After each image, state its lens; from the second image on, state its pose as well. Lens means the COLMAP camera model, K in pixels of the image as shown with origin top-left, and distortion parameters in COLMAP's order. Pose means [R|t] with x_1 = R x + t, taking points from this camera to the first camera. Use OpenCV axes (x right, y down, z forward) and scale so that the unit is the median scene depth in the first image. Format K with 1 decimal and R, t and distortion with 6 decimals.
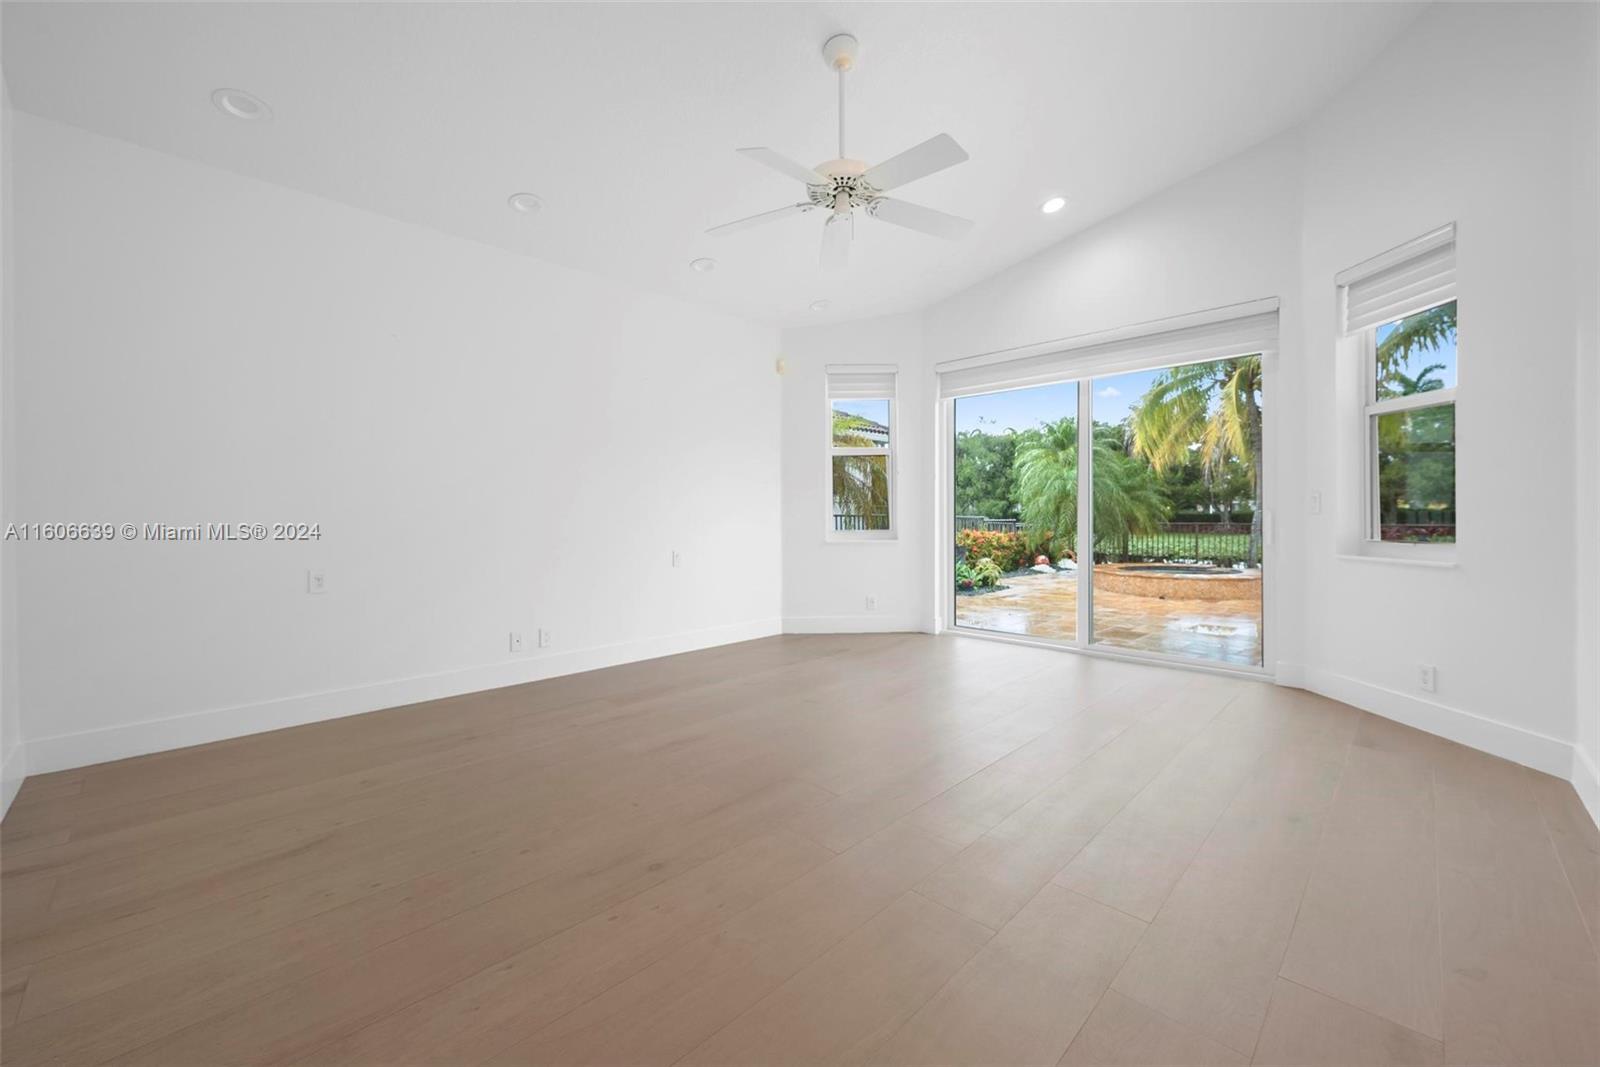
lens RADIAL K [[648.5, 0, 806.2], [0, 648.5, 521.1], [0, 0, 1]] dist [-0.004487, -0.000312]
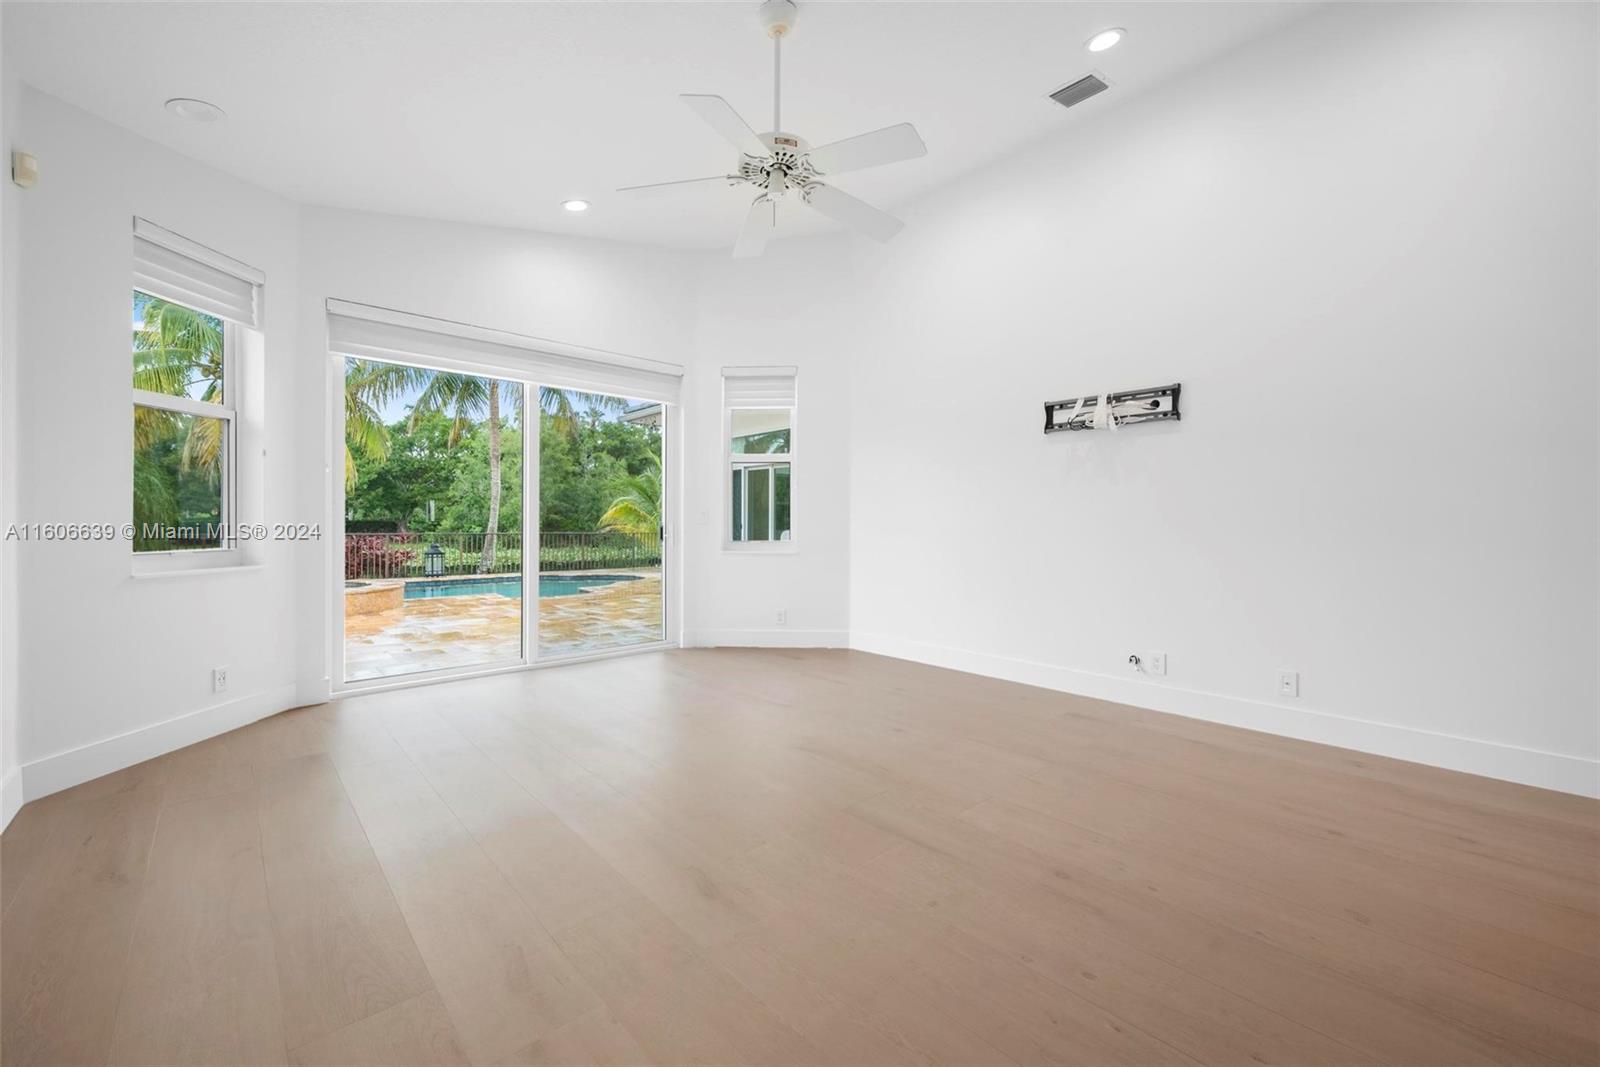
lens RADIAL K [[648.5, 0, 807.8], [0, 648.5, 530.1], [0, 0, 1]] dist [-0.004487, -0.000312]
pose [[0.022838, -0.004973, 0.999727, -0.486038], [0.006620, 0.999966, 0.004822, -0.002457], [-0.999717, 0.006508, 0.022870, 0.525653]]
